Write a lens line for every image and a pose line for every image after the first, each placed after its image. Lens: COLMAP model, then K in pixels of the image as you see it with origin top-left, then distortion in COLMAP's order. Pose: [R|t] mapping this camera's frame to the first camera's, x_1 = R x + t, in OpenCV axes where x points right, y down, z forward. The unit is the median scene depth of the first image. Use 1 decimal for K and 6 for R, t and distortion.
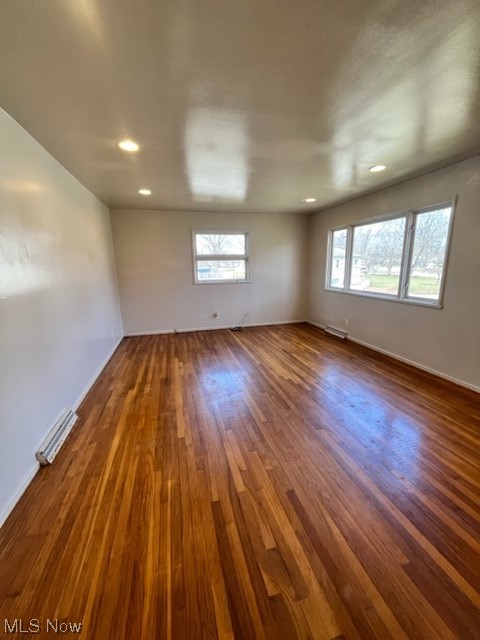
lens RADIAL K [[263.2, 0, 237.5], [0, 263.2, 318.1], [0, 0, 1]] dist [0.006588, 0.000267]
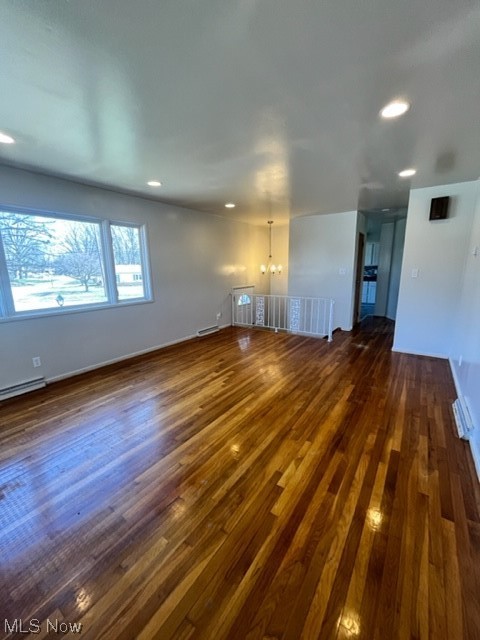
lens RADIAL K [[263.2, 0, 238.7], [0, 263.2, 323.7], [0, 0, 1]] dist [0.006588, 0.000267]
pose [[-0.656349, -0.134039, 0.742455, -0.546241], [0.175051, 0.930180, 0.322680, -0.282654], [-0.733868, 0.341758, -0.587059, 1.445767]]
